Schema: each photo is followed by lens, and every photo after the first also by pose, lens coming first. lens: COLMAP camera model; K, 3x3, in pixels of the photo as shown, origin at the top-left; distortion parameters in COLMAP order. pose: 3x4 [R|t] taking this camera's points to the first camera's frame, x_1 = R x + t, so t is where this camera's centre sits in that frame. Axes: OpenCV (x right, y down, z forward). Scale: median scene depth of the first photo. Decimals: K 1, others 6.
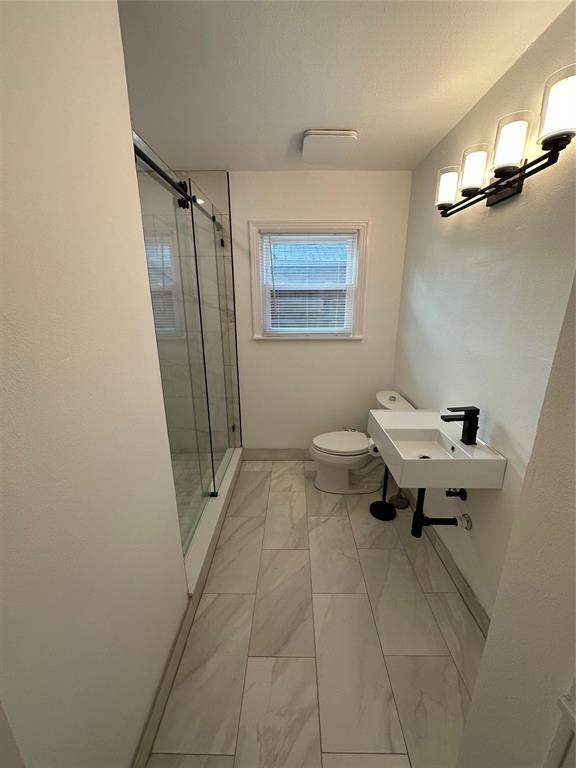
lens RADIAL K [[303.8, 0, 288.0], [0, 303.8, 384.0], [0, 0, 1]] dist [-0.001230, 0.000013]
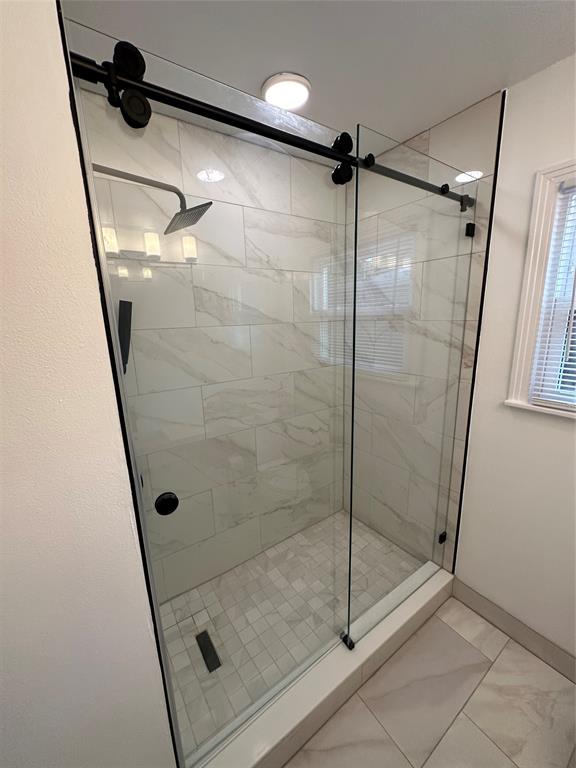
lens RADIAL K [[303.8, 0, 288.0], [0, 303.8, 384.0], [0, 0, 1]] dist [-0.001230, 0.000013]
pose [[0.587052, 0.168955, -0.791723, 0.077040], [-0.196136, 0.978526, 0.063387, -0.152596], [0.785430, 0.118074, 0.607583, 0.417005]]
